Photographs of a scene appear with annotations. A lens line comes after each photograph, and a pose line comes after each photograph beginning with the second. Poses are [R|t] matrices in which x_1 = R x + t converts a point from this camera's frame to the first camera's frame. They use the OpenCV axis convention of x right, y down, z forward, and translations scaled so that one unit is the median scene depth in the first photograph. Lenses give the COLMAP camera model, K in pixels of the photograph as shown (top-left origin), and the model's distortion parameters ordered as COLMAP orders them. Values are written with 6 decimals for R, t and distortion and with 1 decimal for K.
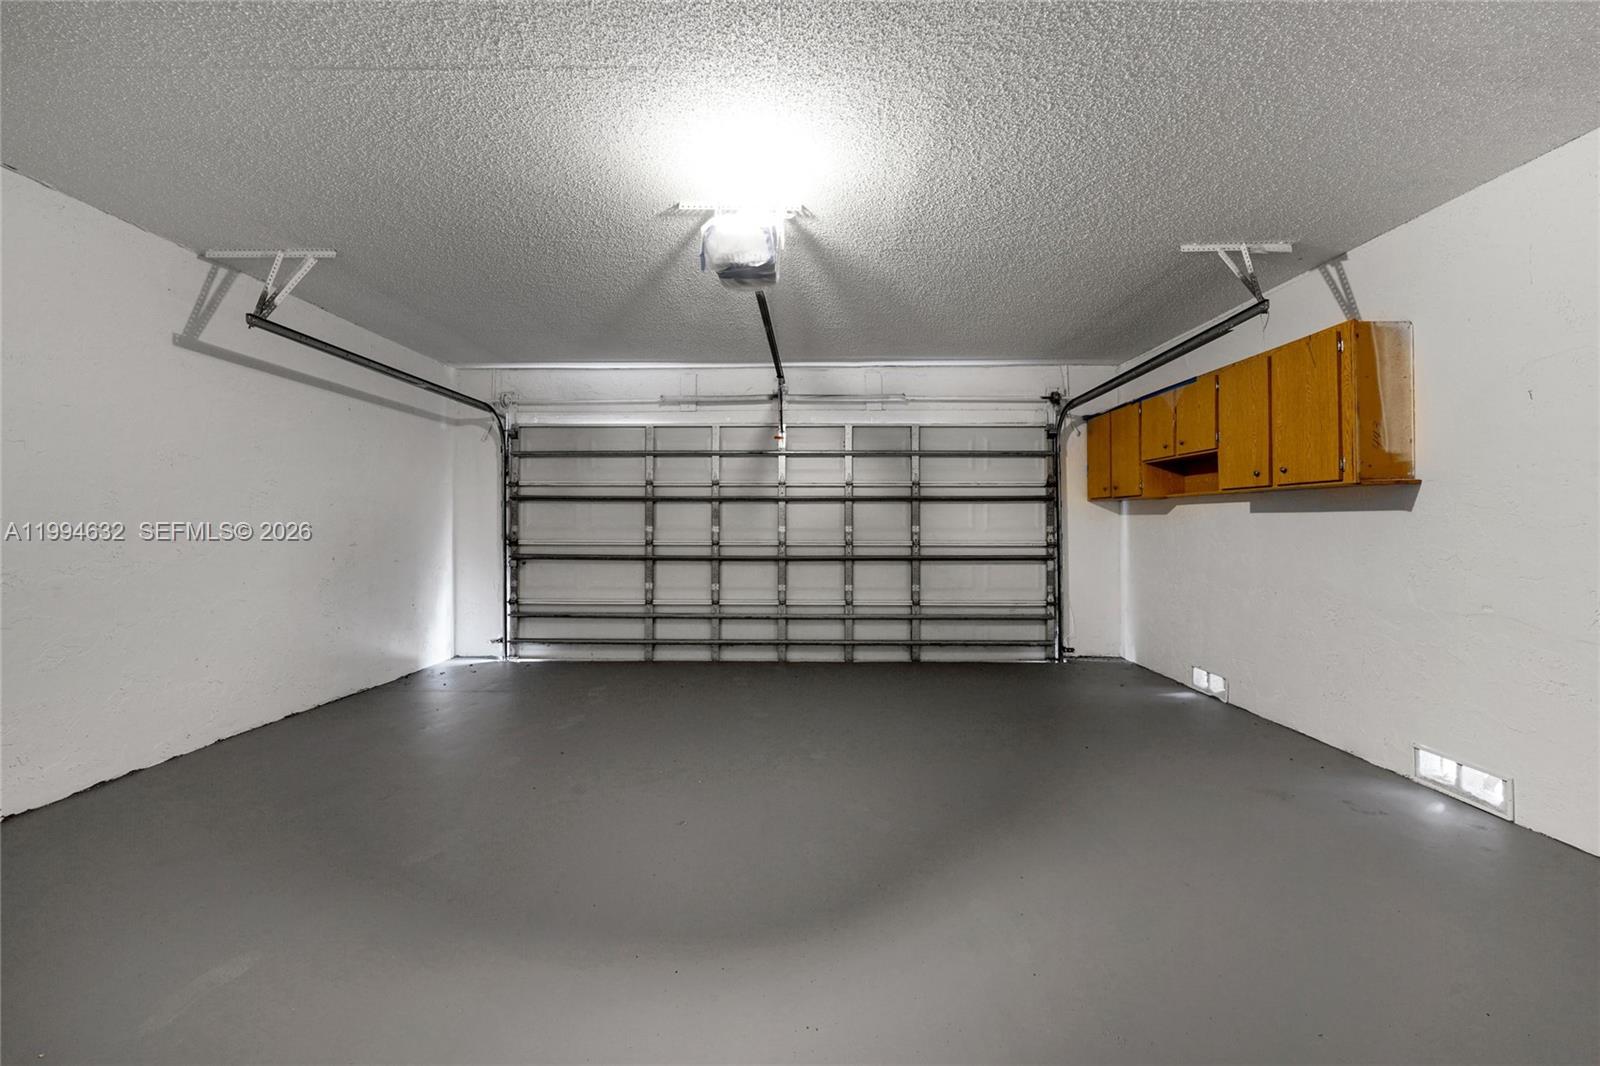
lens RADIAL K [[602.6, 0, 805.6], [0, 602.6, 527.0], [0, 0, 1]] dist [-0.012957, 0.004827]
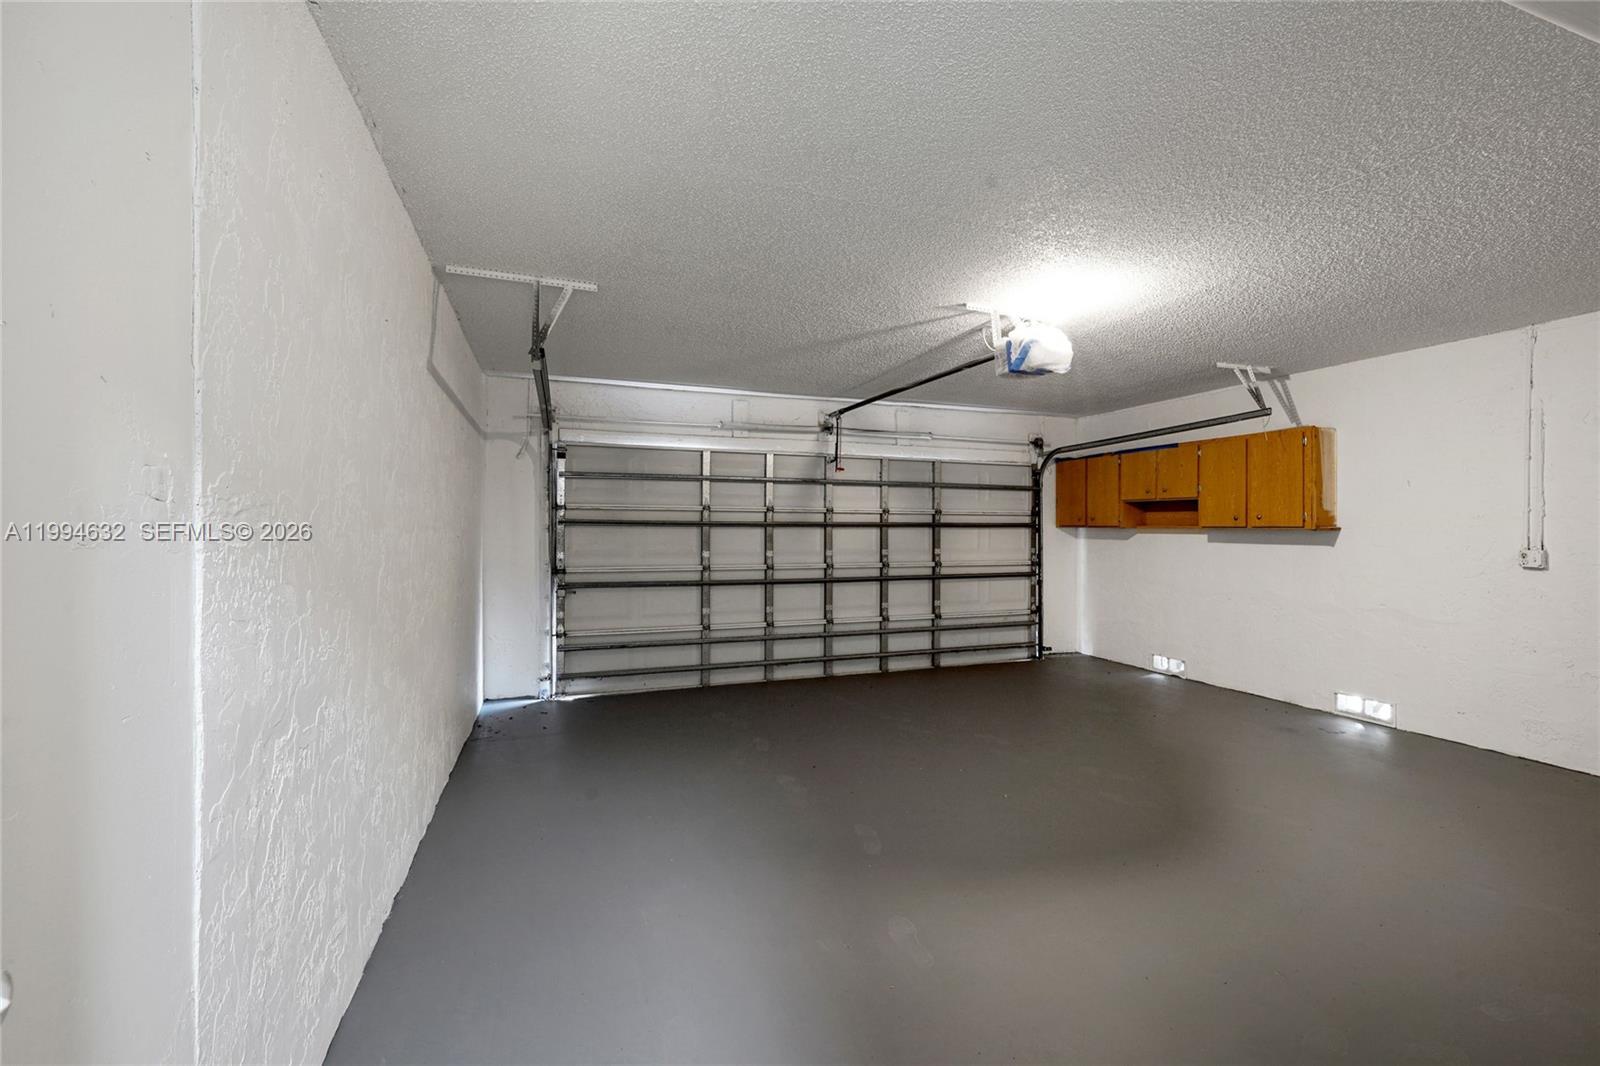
lens RADIAL K [[657.7, 0, 800.7], [0, 657.7, 536.6], [0, 0, 1]] dist [0.000063, 0.001462]
pose [[0.933386, -0.002081, 0.358868, -0.506815], [-0.001250, 0.999958, 0.009050, -0.035800], [-0.358872, -0.008896, 0.933344, -0.072481]]
